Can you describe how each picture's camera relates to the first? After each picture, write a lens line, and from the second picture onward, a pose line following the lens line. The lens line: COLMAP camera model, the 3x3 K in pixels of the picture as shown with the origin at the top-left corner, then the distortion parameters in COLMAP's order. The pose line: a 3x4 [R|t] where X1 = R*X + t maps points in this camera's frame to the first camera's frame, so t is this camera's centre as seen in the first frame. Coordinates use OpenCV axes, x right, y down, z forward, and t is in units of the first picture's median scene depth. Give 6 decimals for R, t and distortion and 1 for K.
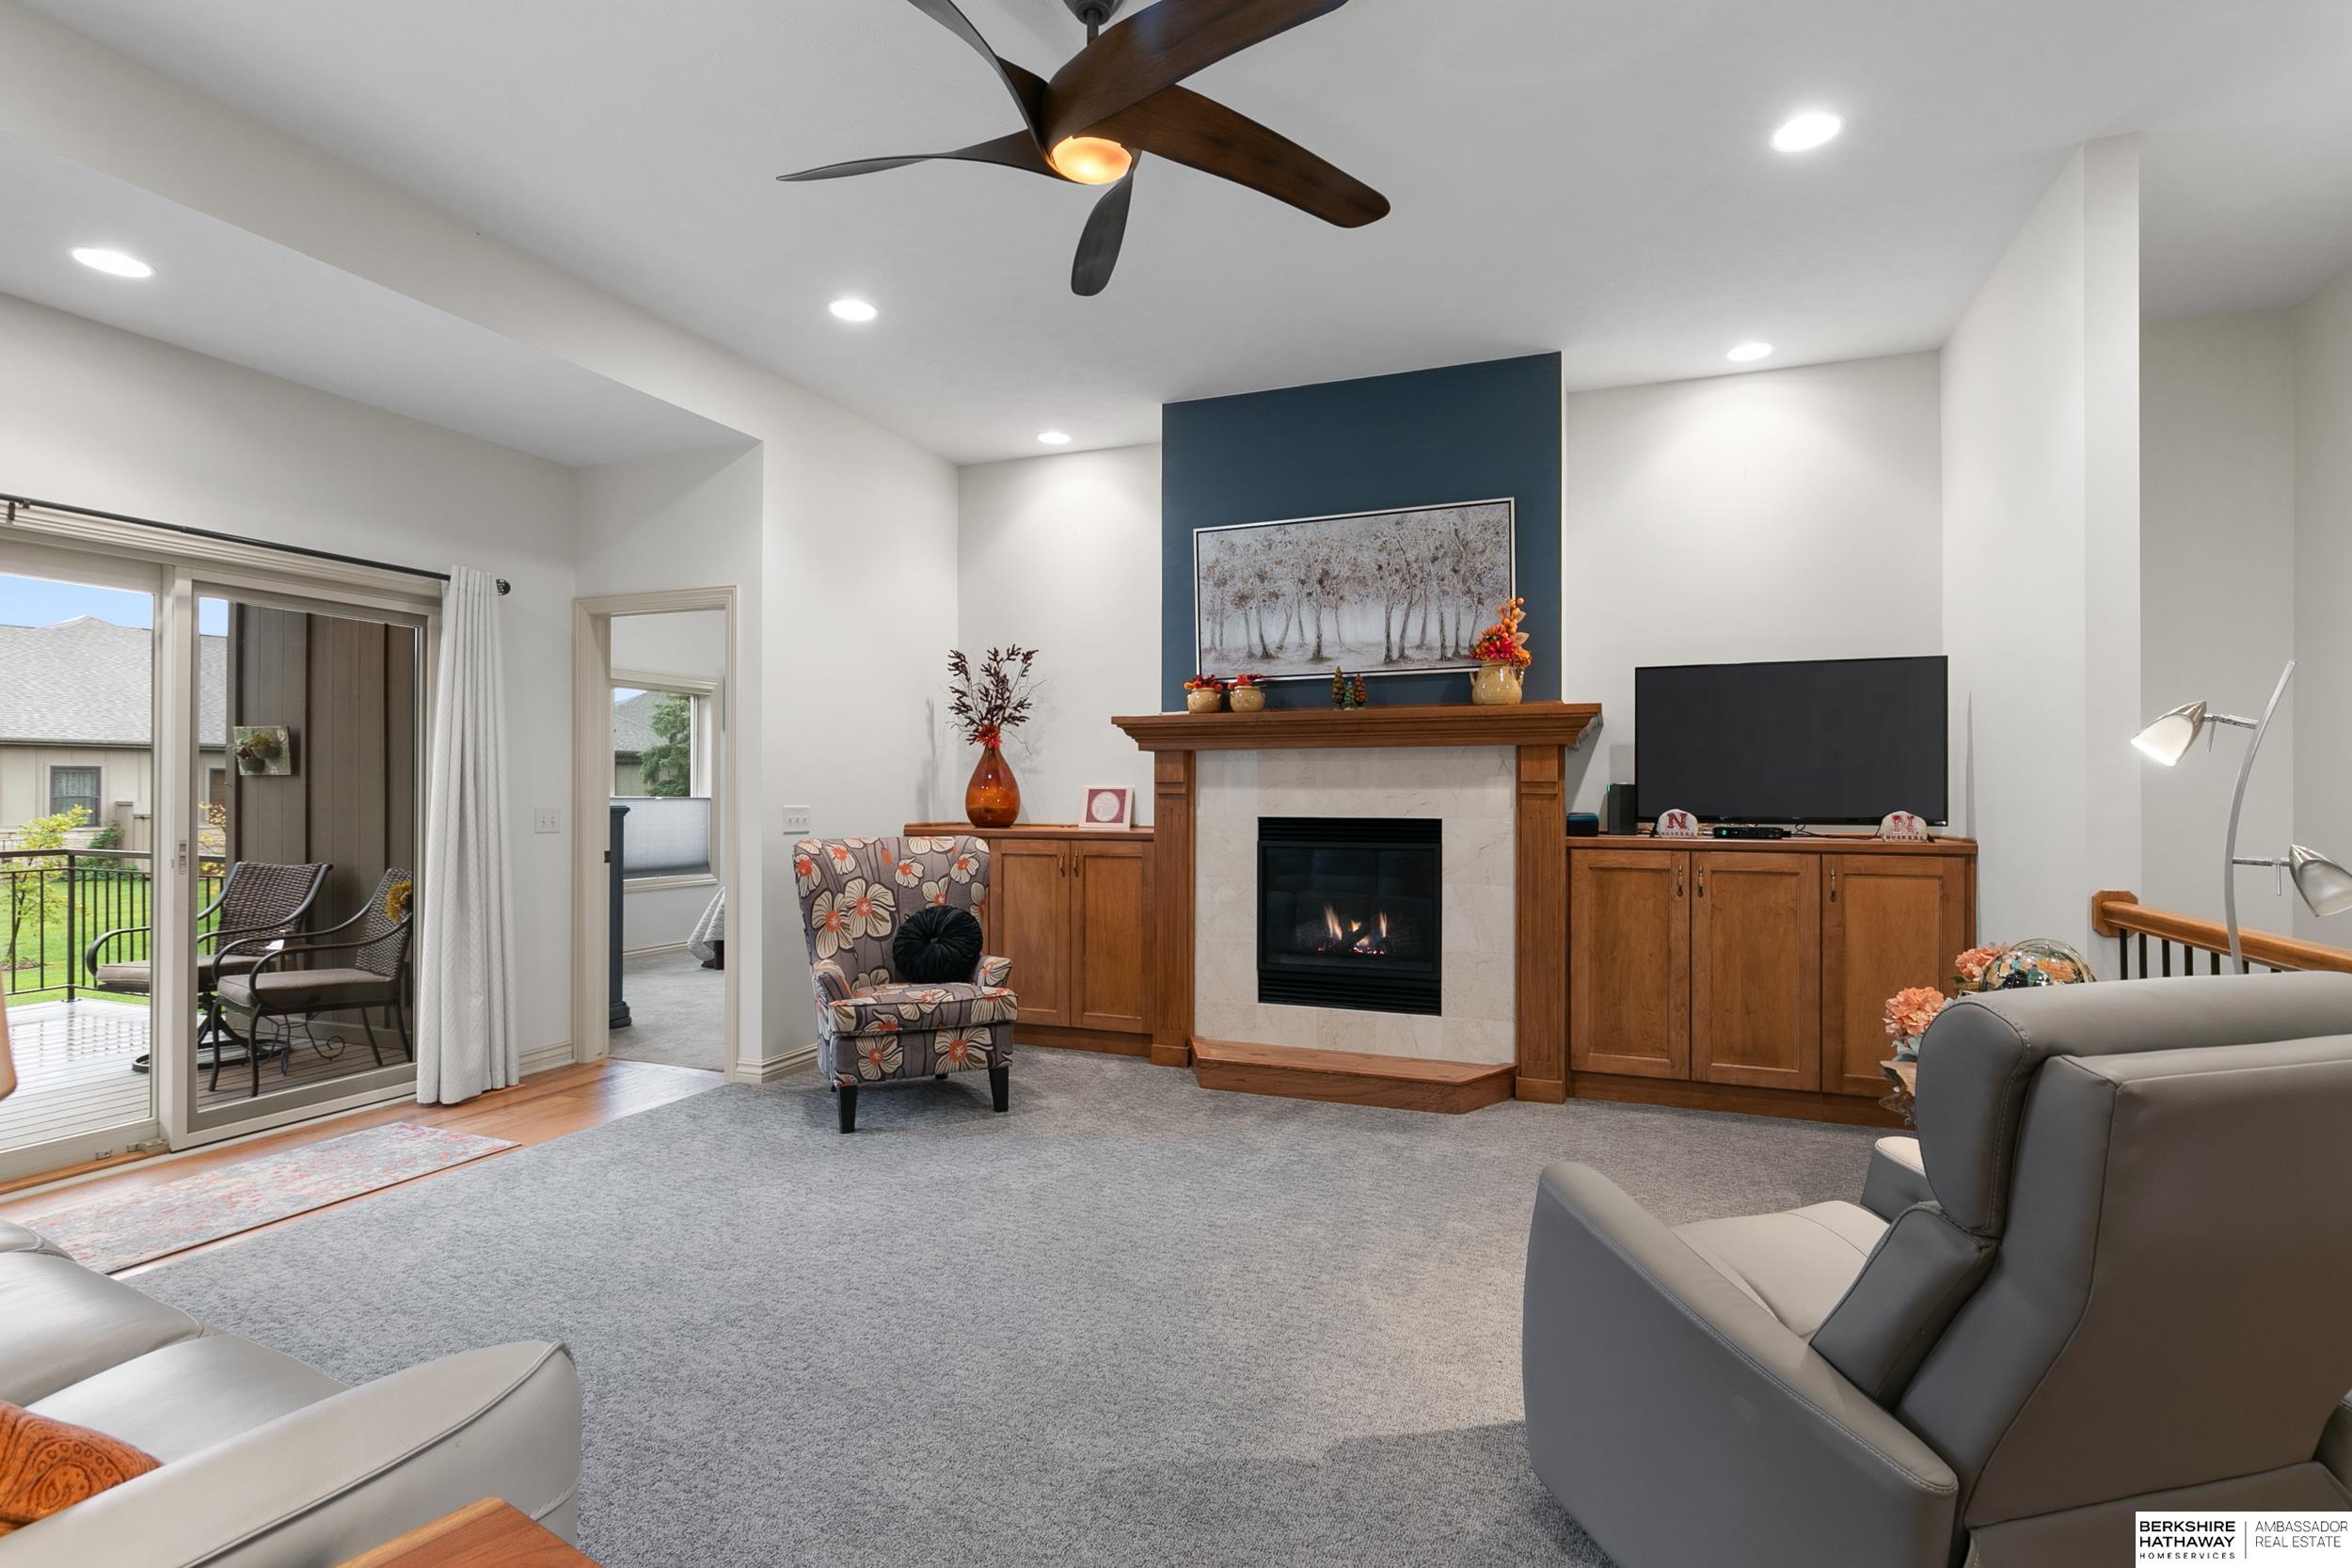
lens RADIAL K [[1100.6, 0, 1186.4], [0, 1100.6, 787.0], [0, 0, 1]] dist [-0.011745, -0.000098]
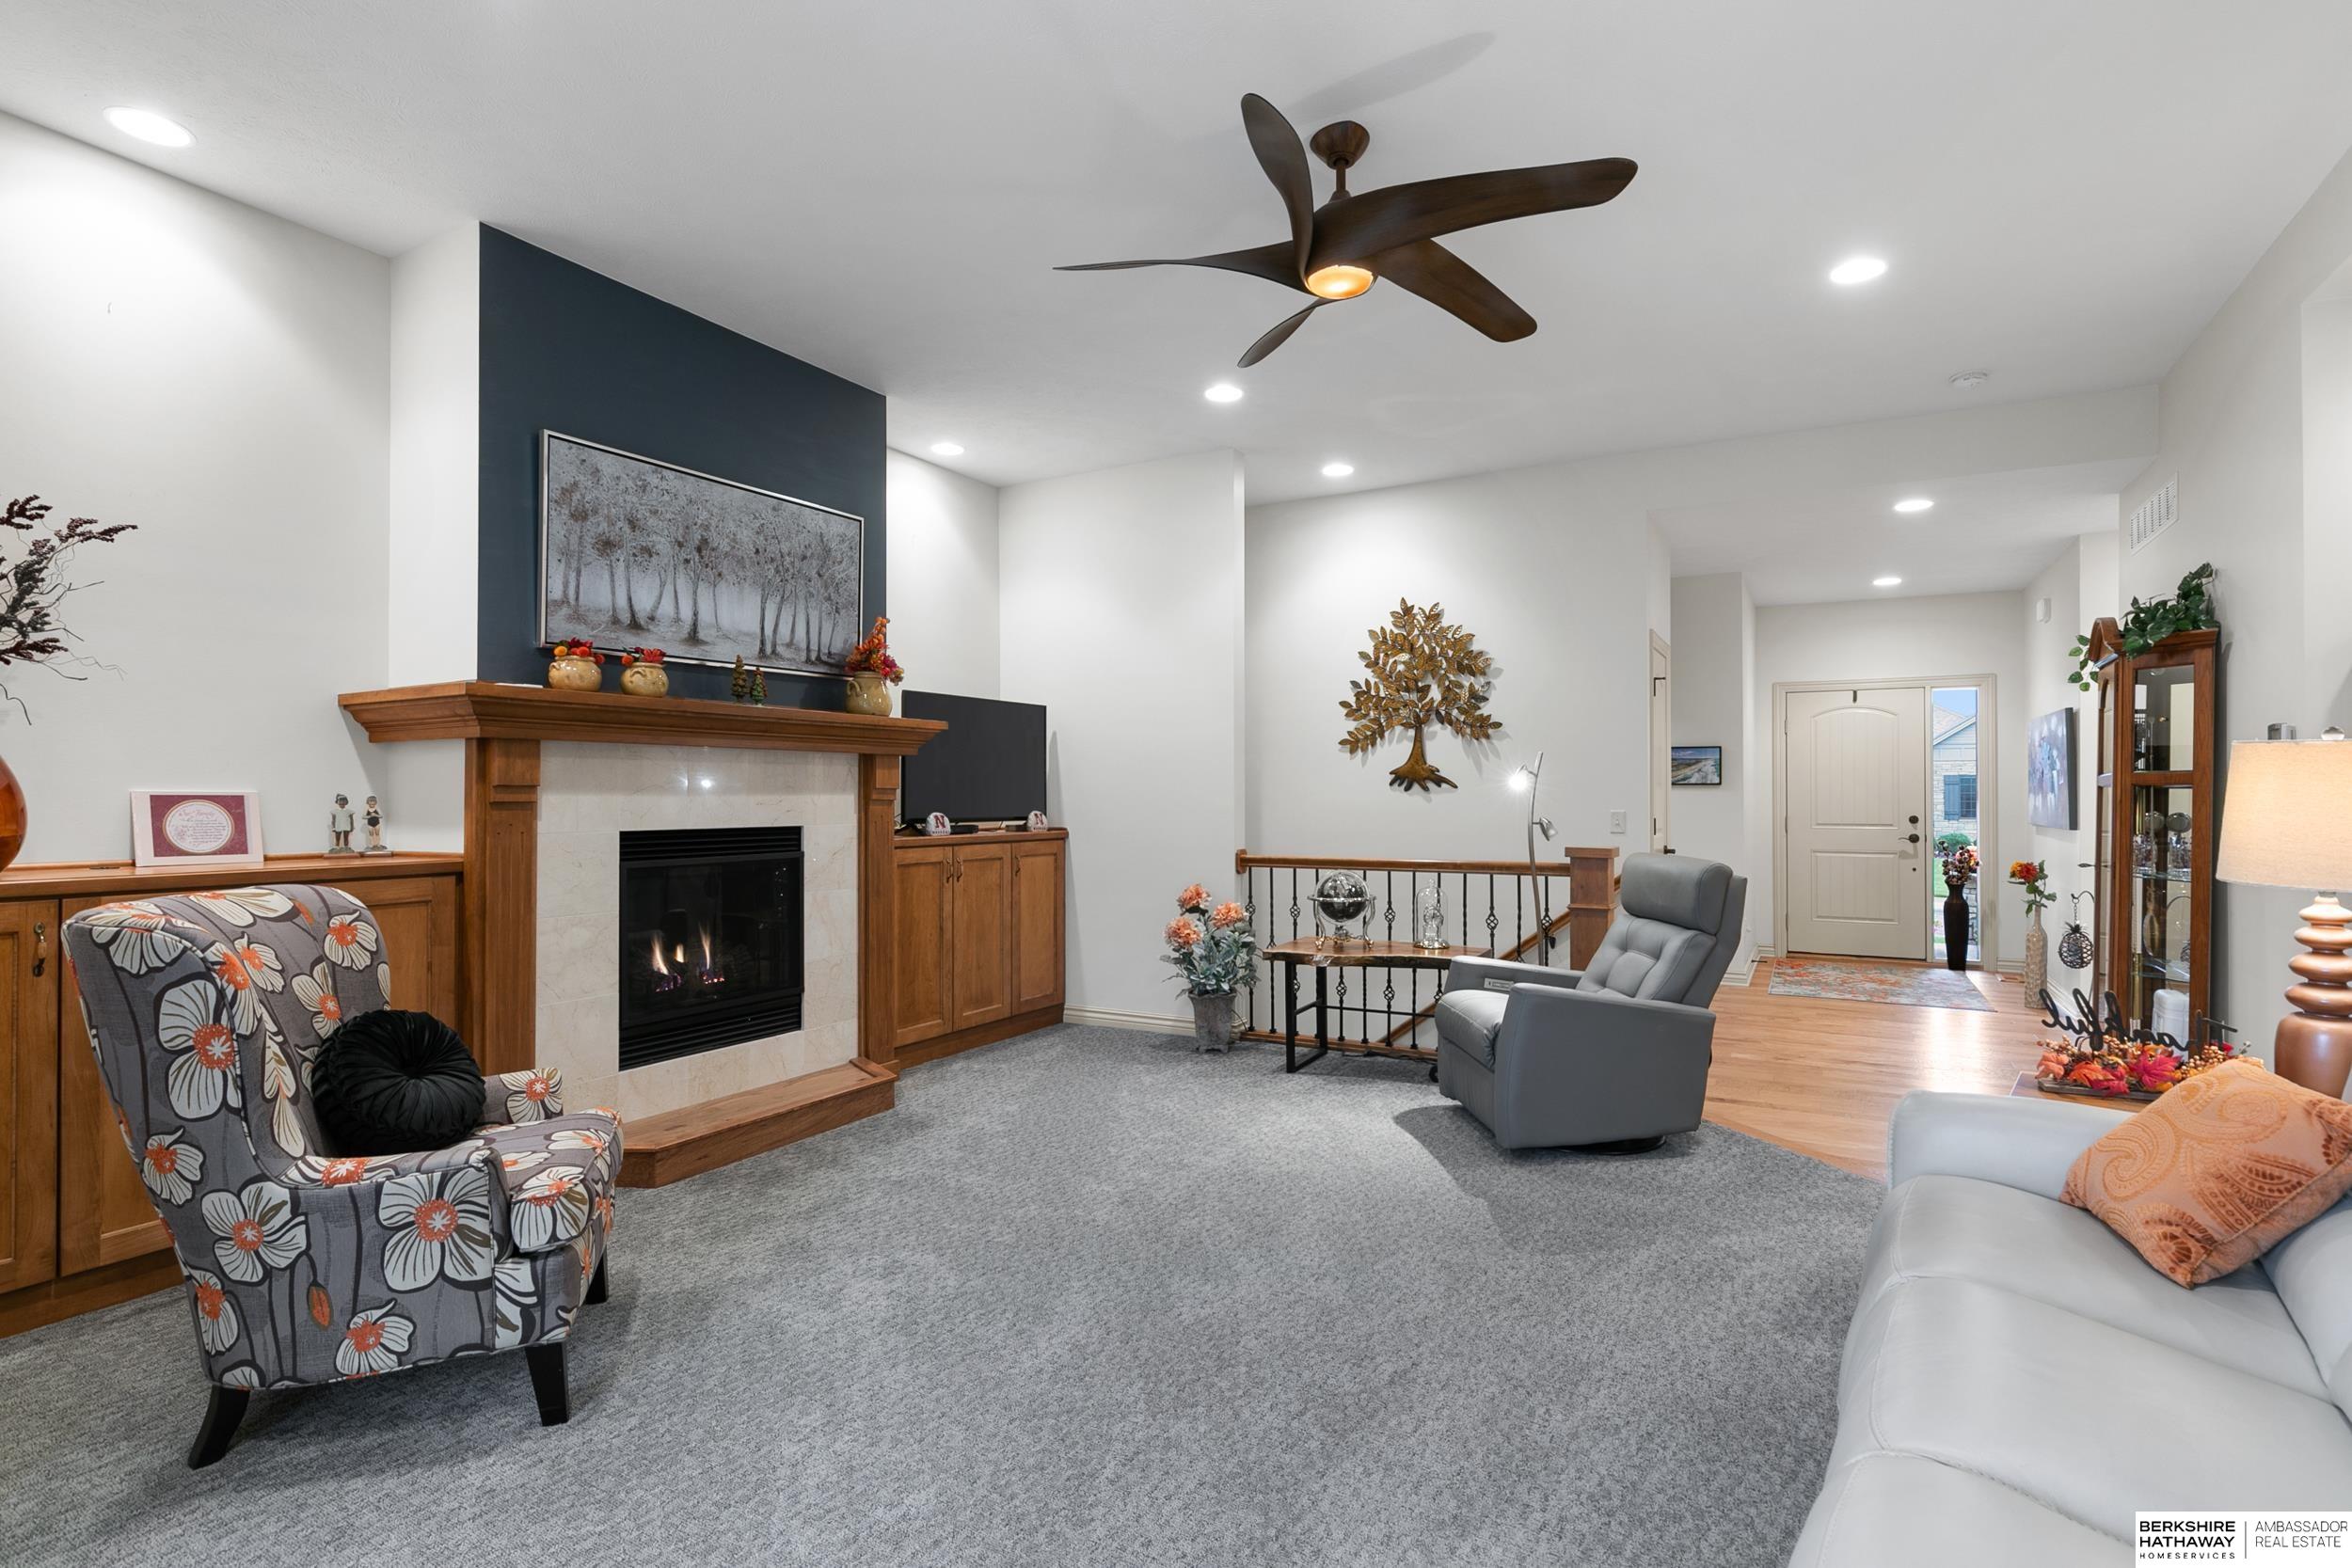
lens RADIAL K [[1132.0, 0, 1199.7], [0, 1132.0, 785.9], [0, 0, 1]] dist [0.001757, -0.000195]
pose [[0.132890, 0.007269, 0.991104, -0.688281], [-0.002136, 0.999973, -0.007047, 0.000077], [-0.991129, -0.001180, 0.132902, 0.503054]]
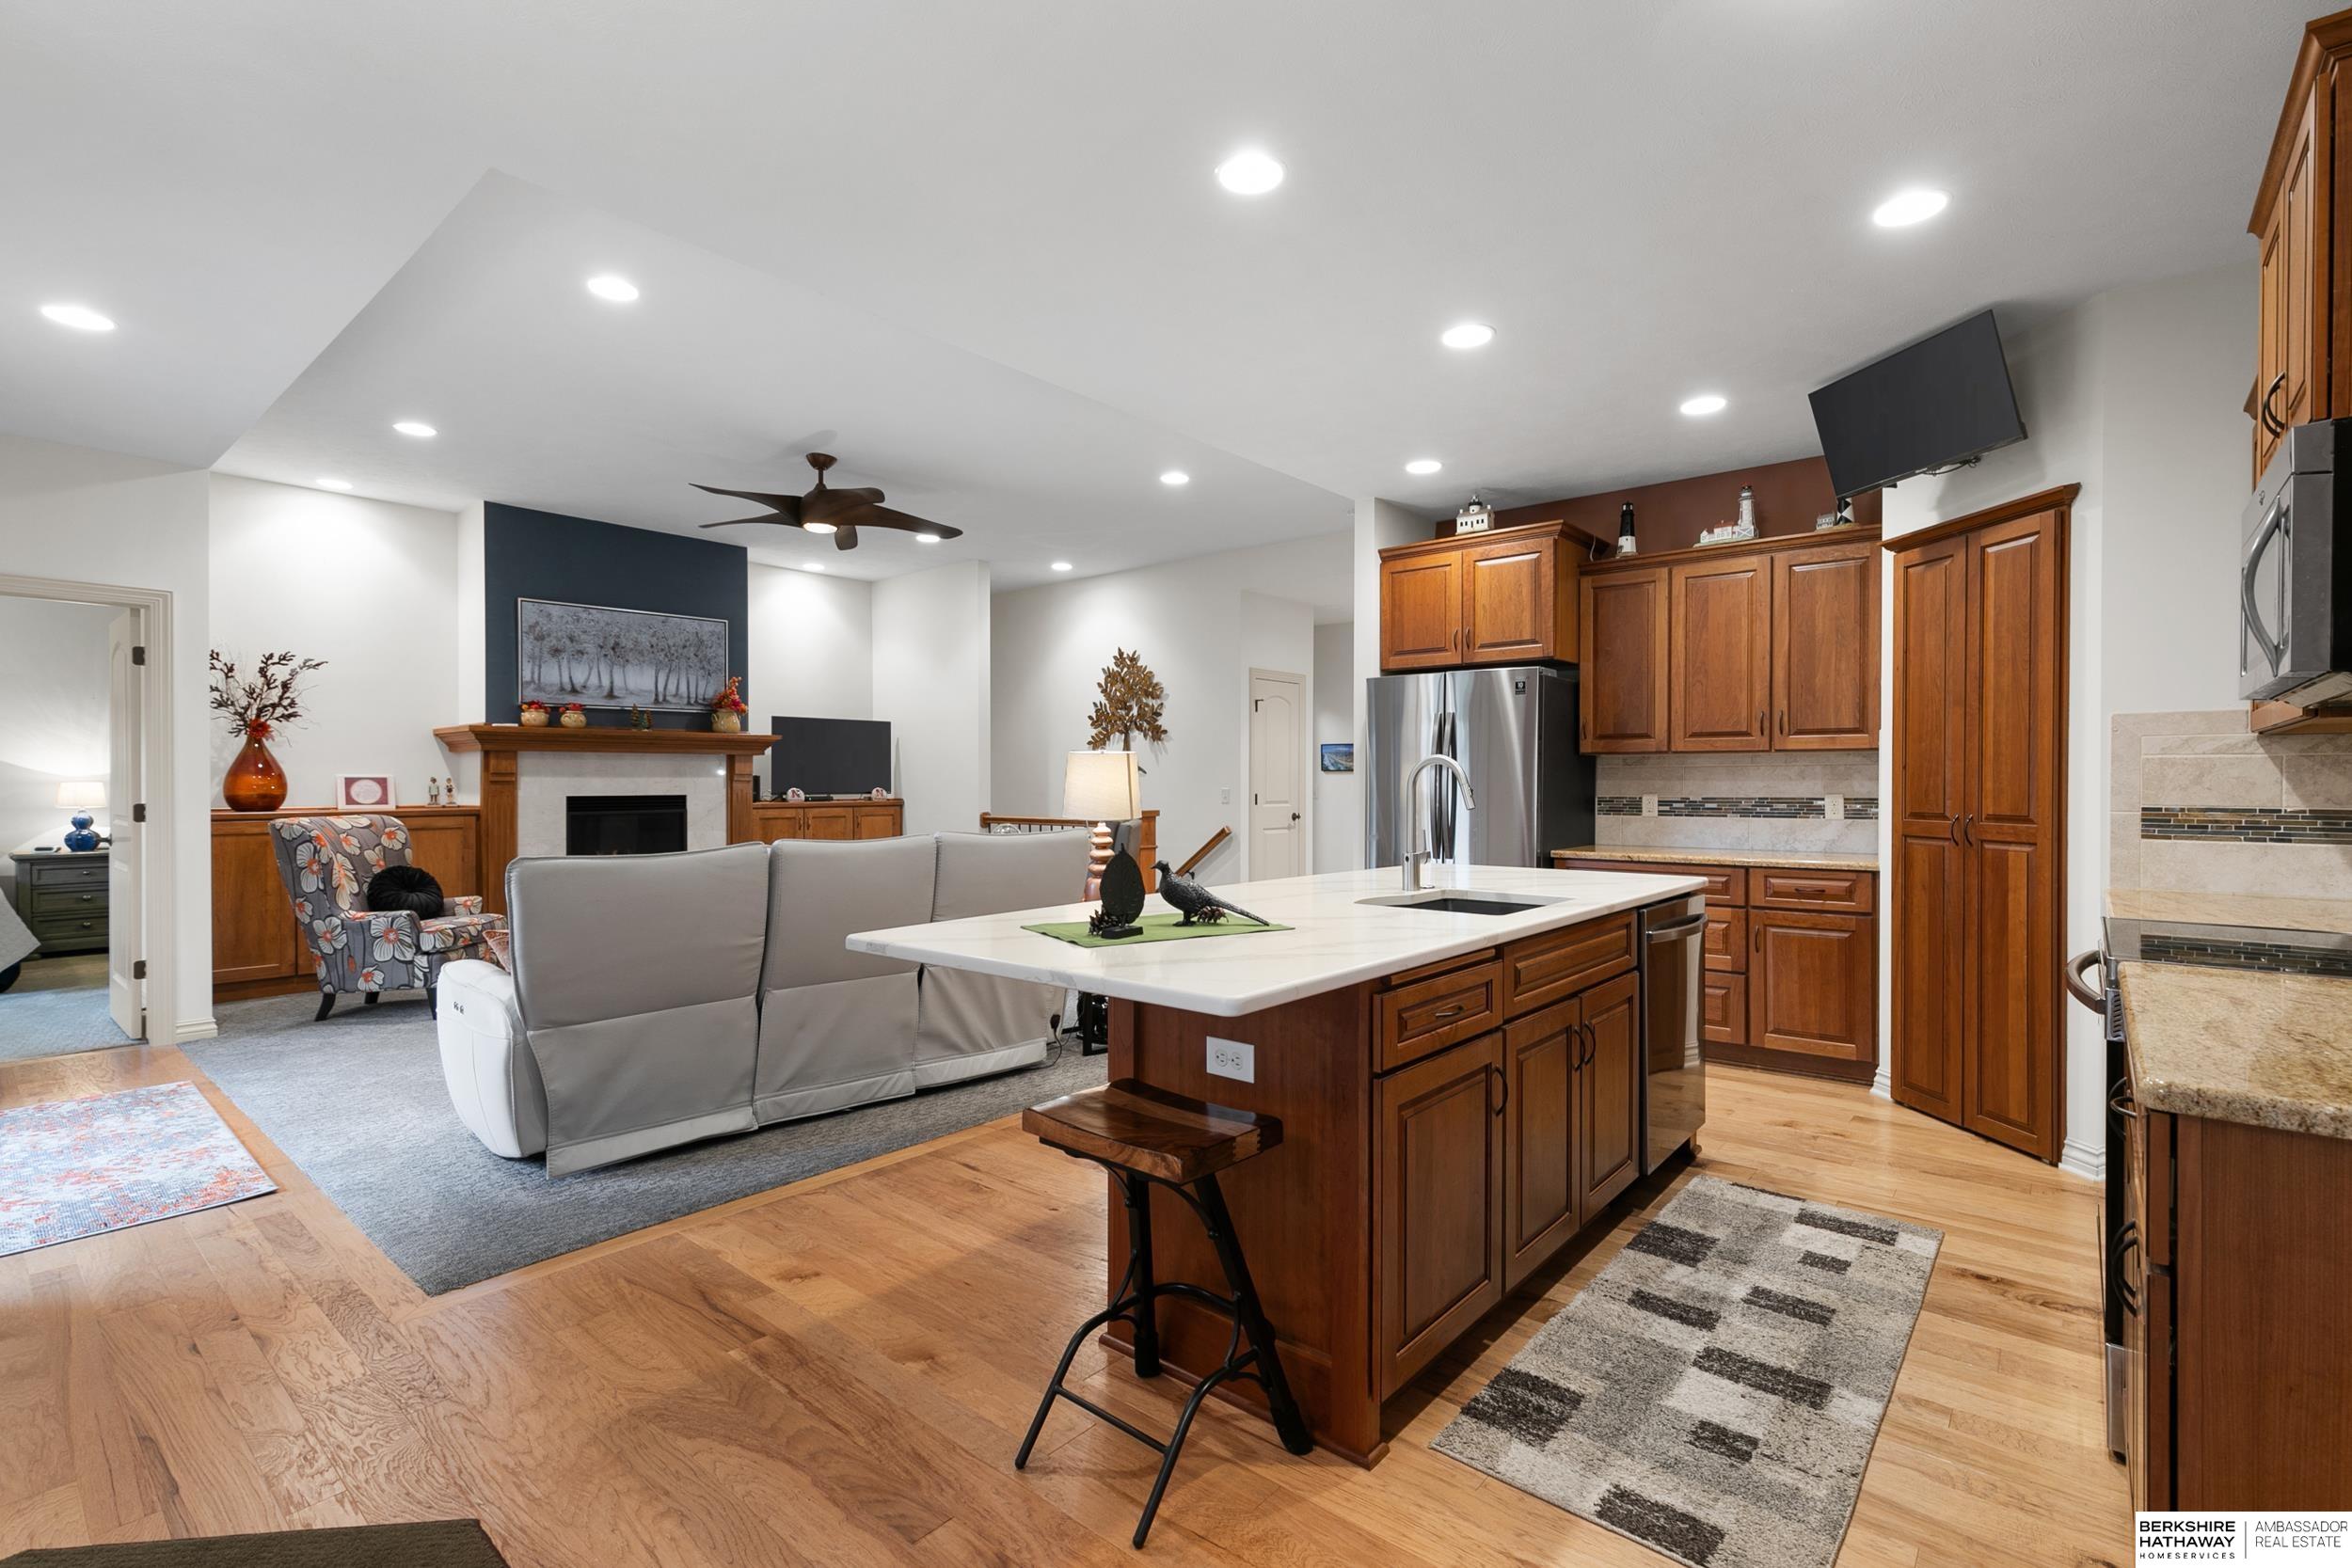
lens RADIAL K [[1061.5, 0, 1192.0], [0, 1061.5, 786.2], [0, 0, 1]] dist [0.014426, -0.001537]
pose [[0.324583, -0.006746, 0.945833, -1.076823], [-0.002317, 0.999966, 0.007927, -0.000353], [-0.945854, -0.004765, 0.324557, -0.304122]]
